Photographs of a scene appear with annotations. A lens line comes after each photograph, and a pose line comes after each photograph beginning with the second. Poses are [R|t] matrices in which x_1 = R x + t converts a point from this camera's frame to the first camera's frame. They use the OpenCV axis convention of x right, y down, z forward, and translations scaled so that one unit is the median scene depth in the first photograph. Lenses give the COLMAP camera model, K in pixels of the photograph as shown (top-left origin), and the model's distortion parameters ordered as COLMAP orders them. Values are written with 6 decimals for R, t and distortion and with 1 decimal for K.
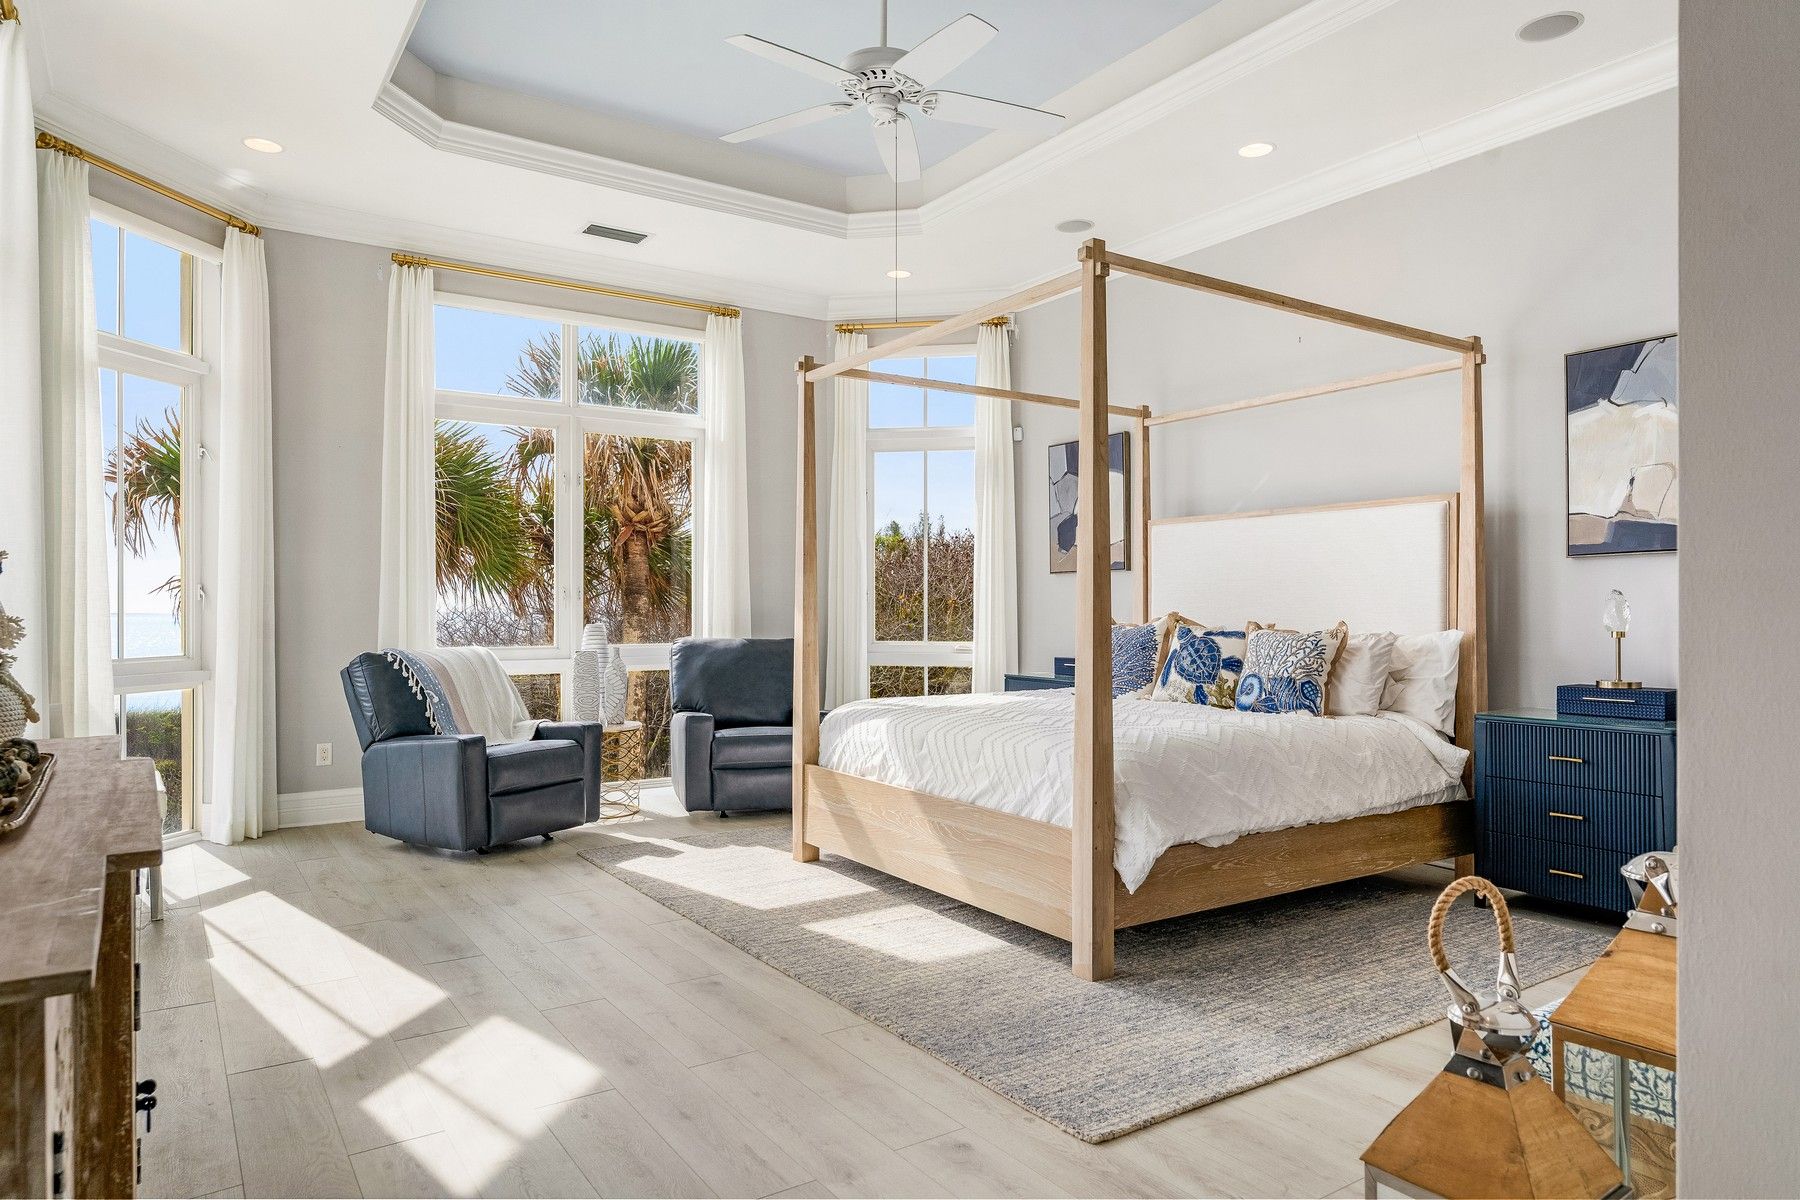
lens RADIAL K [[1126.6, 0, 898.6], [0, 1126.6, 606.0], [0, 0, 1]] dist [-0.001510, -0.001752]
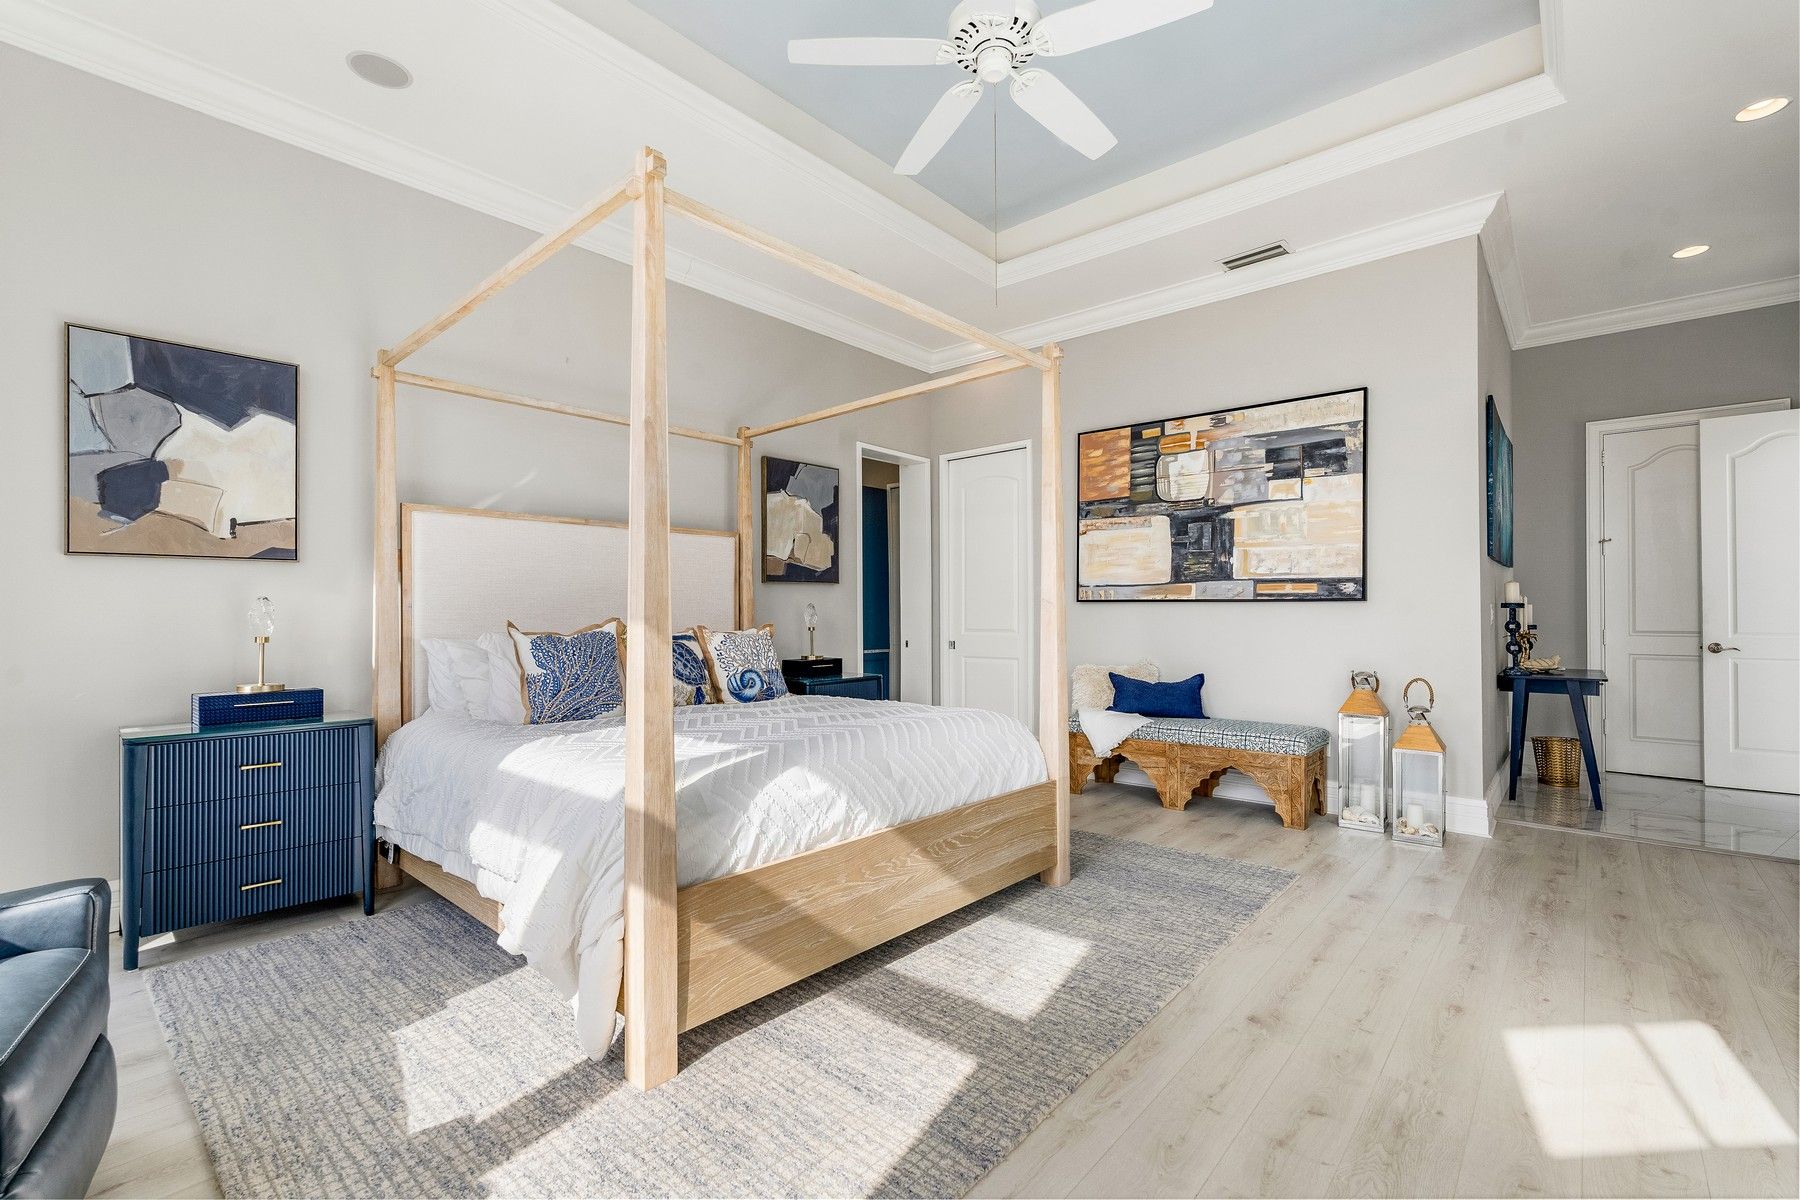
lens RADIAL K [[795.6, 0, 900.9], [0, 795.6, 606.1], [0, 0, 1]] dist [-0.000743, -0.001154]
pose [[-0.272543, 0.014793, 0.962030, -0.550576], [0.006824, 0.999886, -0.013442, 0.006940], [-0.962119, 0.002902, -0.272613, 1.132177]]
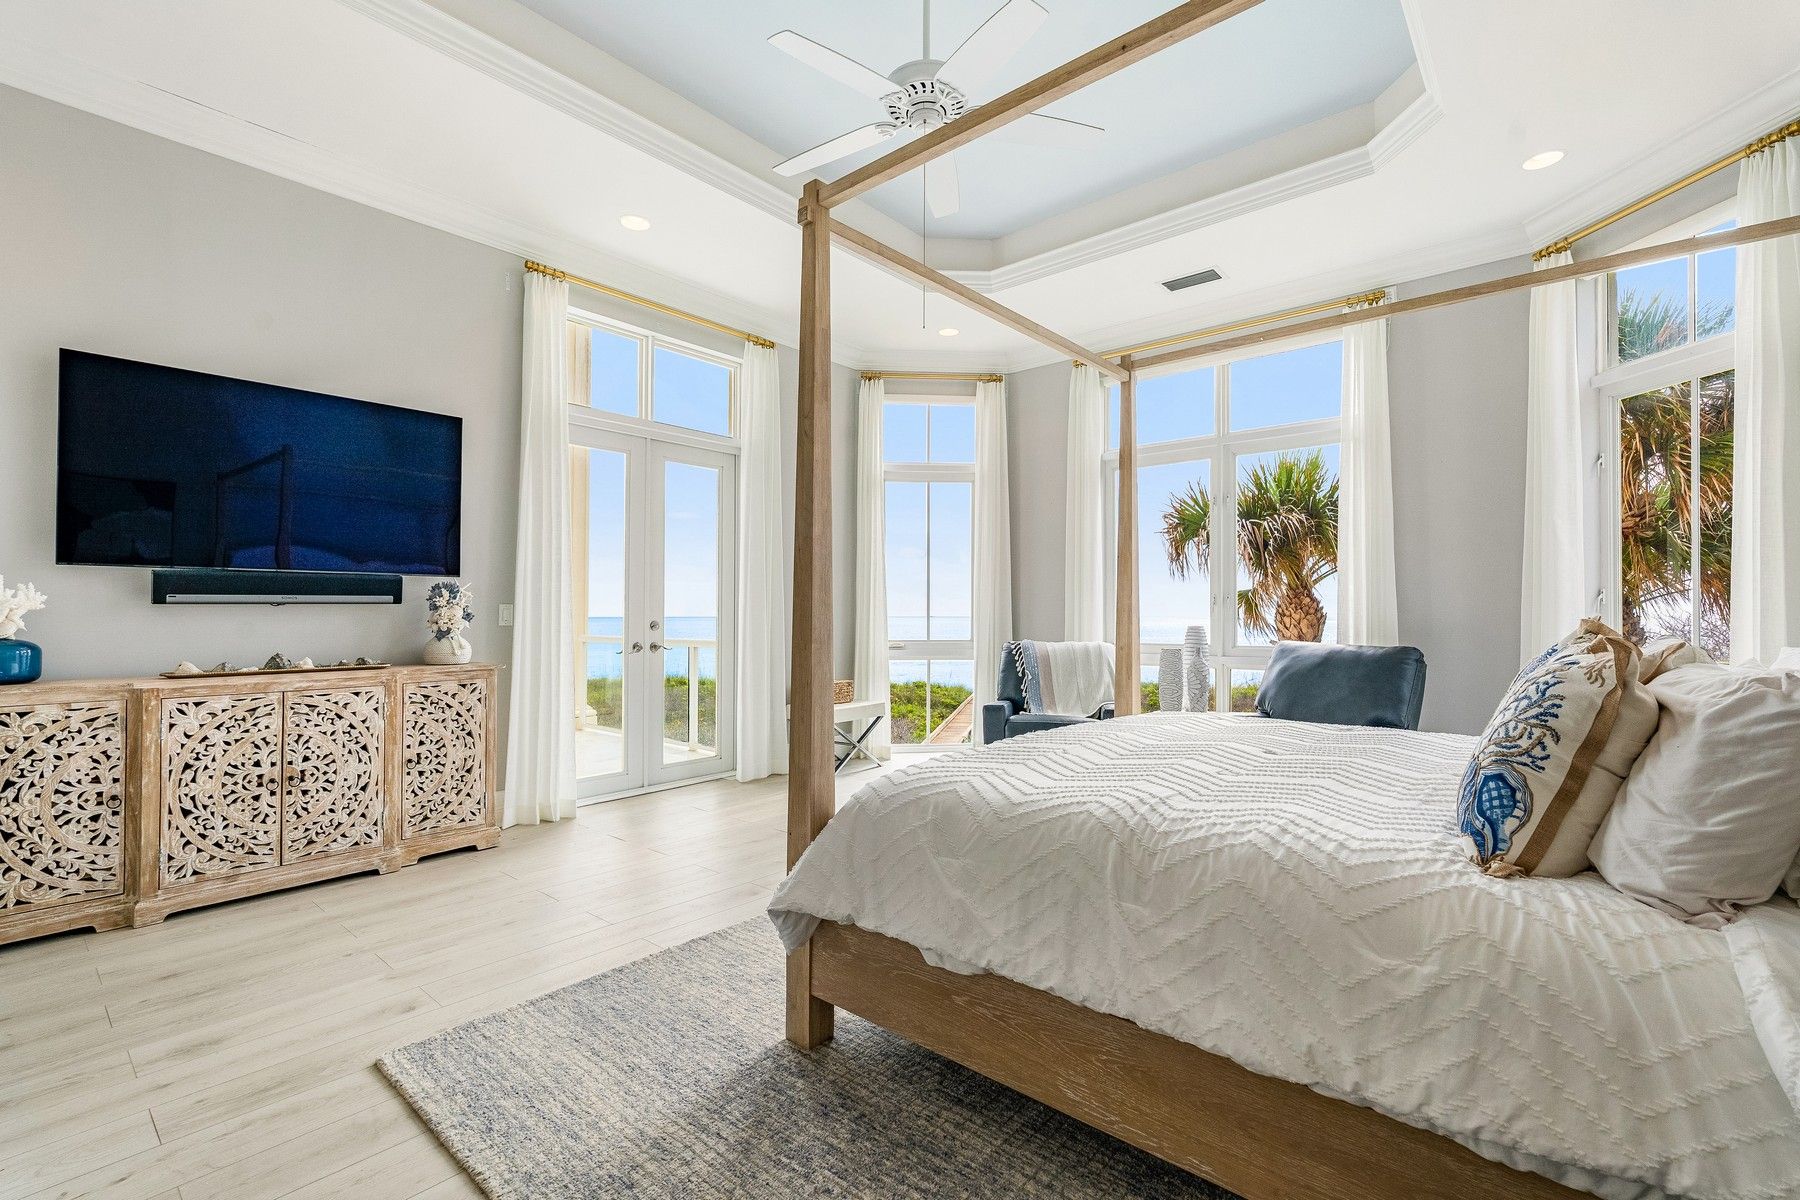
lens RADIAL K [[795.6, 0, 888.3], [0, 795.6, 601.4], [0, 0, 1]] dist [-0.000743, -0.001154]
pose [[0.258575, -0.014146, -0.965888, 0.611275], [-0.003207, 0.999875, -0.015503, 0.005378], [0.965986, 0.007107, 0.258497, 0.709768]]
